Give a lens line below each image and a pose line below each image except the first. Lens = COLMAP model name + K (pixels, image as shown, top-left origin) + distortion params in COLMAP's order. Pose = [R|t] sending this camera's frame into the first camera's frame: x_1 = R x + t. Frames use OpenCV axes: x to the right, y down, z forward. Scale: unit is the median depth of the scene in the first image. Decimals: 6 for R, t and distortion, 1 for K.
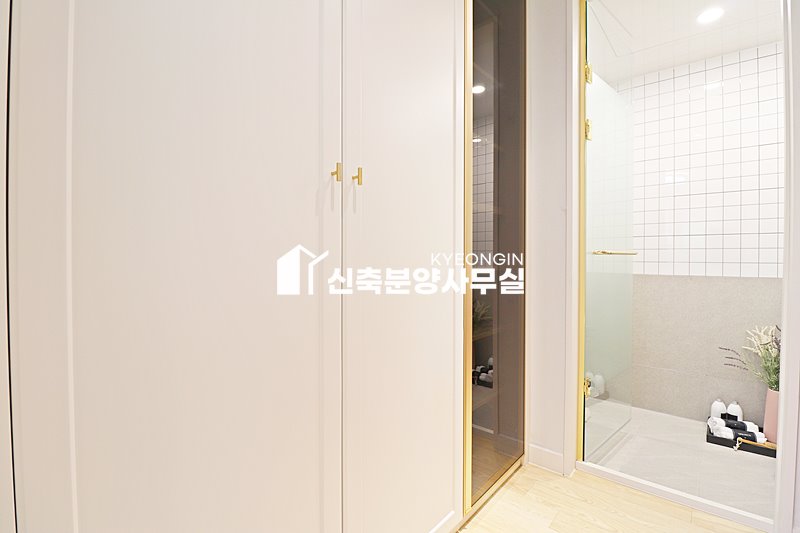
lens RADIAL K [[367.9, 0, 400.9], [0, 367.9, 260.3], [0, 0, 1]] dist [-0.000692, -0.012723]
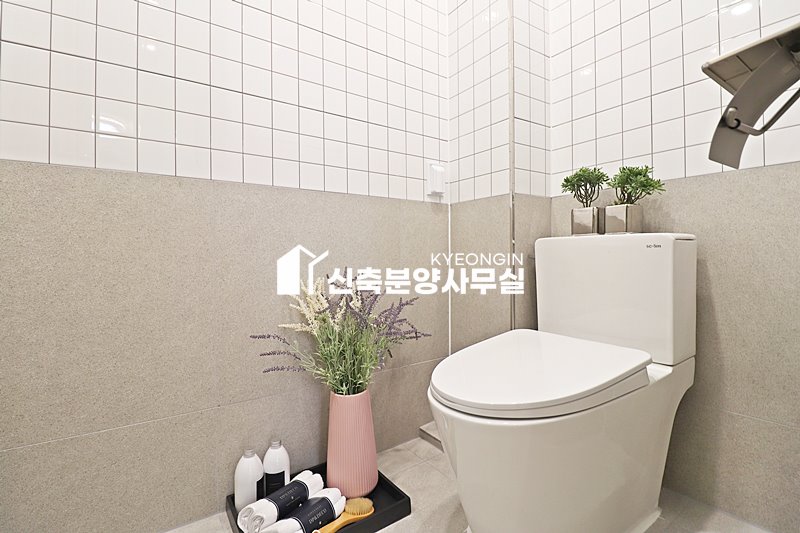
lens RADIAL K [[367.9, 0, 400.9], [0, 367.9, 260.3], [0, 0, 1]] dist [-0.000692, -0.012723]
pose [[0.248180, -0.008669, 0.968675, 0.541757], [0.017367, 0.999839, 0.004499, 0.164235], [-0.968558, 0.015706, 0.248290, 0.784981]]
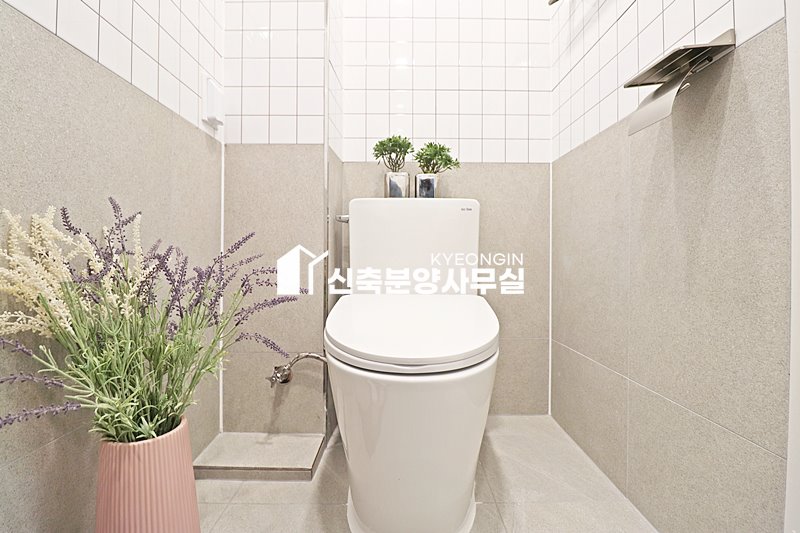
lens RADIAL K [[367.9, 0, 400.9], [0, 367.9, 260.3], [0, 0, 1]] dist [-0.000692, -0.012723]
pose [[-0.647729, -0.004156, 0.761860, 0.704858], [0.004924, 0.999941, 0.009642, 0.224907], [-0.761855, 0.009997, -0.647670, 1.028148]]
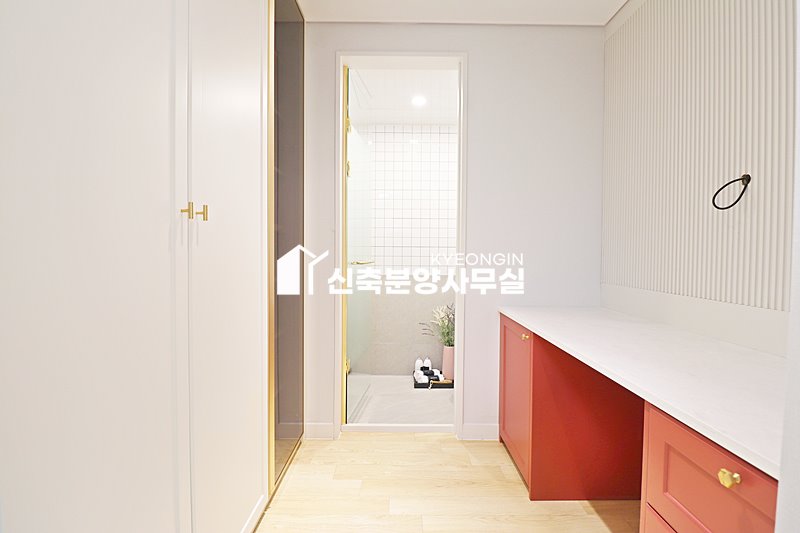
lens RADIAL K [[367.9, 0, 400.9], [0, 367.9, 260.3], [0, 0, 1]] dist [-0.000692, -0.012723]
pose [[0.759636, -0.012423, 0.650229, -0.170294], [0.002383, 0.999864, 0.016320, -0.045754], [-0.650344, -0.010848, 0.759563, -0.096103]]
